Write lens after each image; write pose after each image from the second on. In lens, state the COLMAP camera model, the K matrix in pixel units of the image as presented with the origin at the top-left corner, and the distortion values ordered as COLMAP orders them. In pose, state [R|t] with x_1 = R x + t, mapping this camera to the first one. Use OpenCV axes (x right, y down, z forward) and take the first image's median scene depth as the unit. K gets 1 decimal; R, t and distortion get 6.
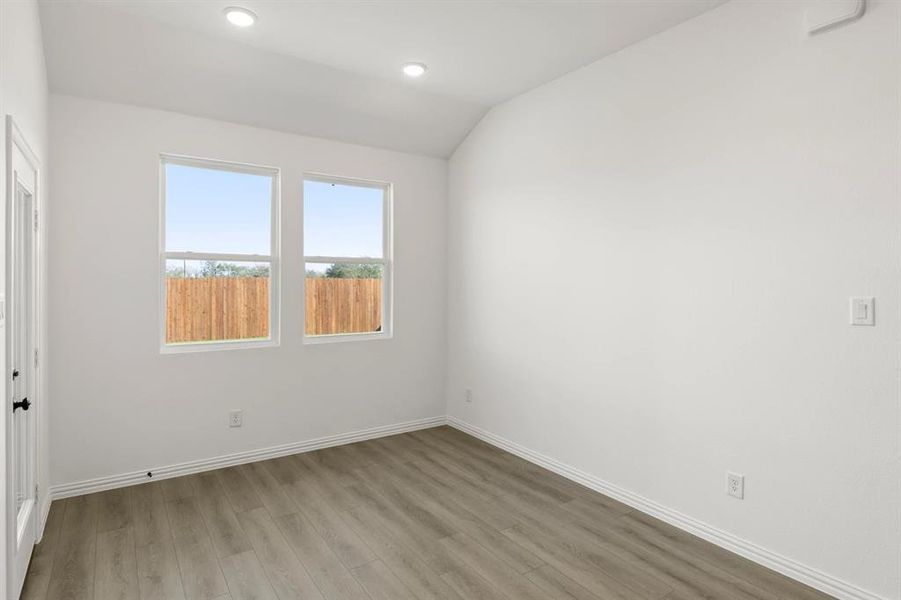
lens RADIAL K [[487.4, 0, 451.7], [0, 487.4, 289.2], [0, 0, 1]] dist [0.006265, -0.005667]
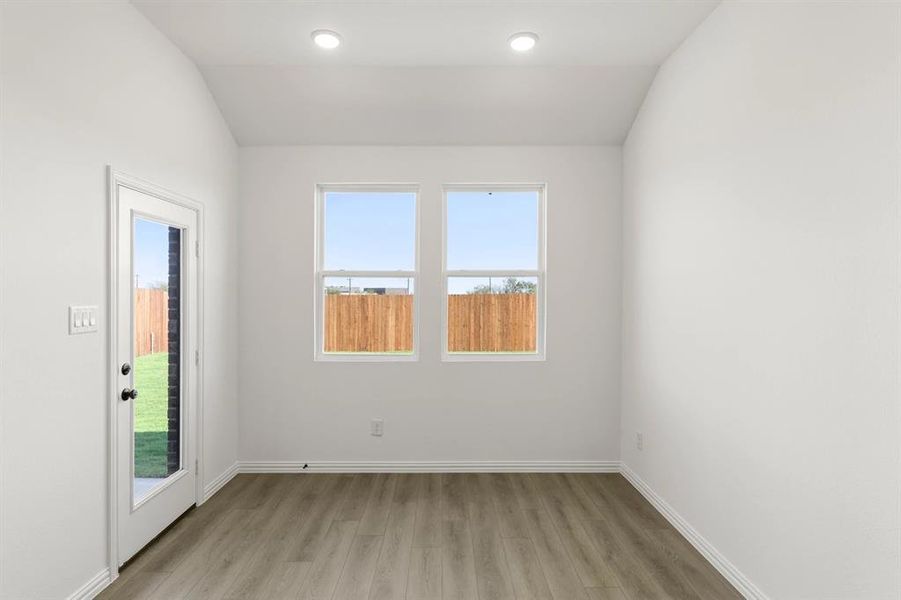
lens RADIAL K [[487.4, 0, 449.7], [0, 487.4, 303.9], [0, 0, 1]] dist [0.006265, -0.005667]
pose [[0.827821, 0.003057, -0.560985, 0.271287], [-0.004757, 0.999987, -0.001570, 0.000444], [0.560973, 0.003968, 0.827825, 0.222430]]
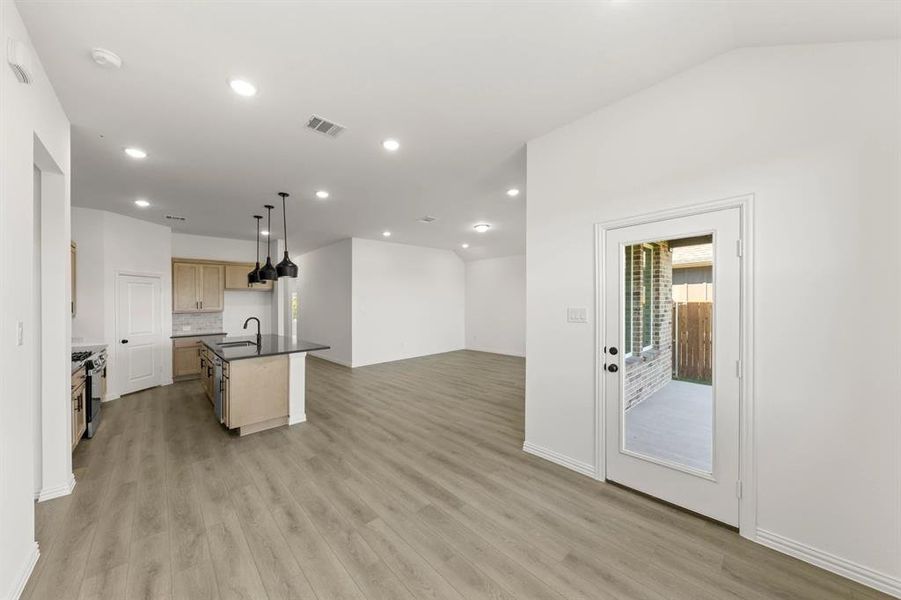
lens RADIAL K [[318.2, 0, 455.4], [0, 318.2, 296.5], [0, 0, 1]] dist [0.002085, 0.000057]
pose [[-0.989316, 0.011004, -0.145370, -0.065796], [0.010415, 0.999934, 0.004816, -0.027487], [0.145413, 0.003251, -0.989366, 1.134597]]
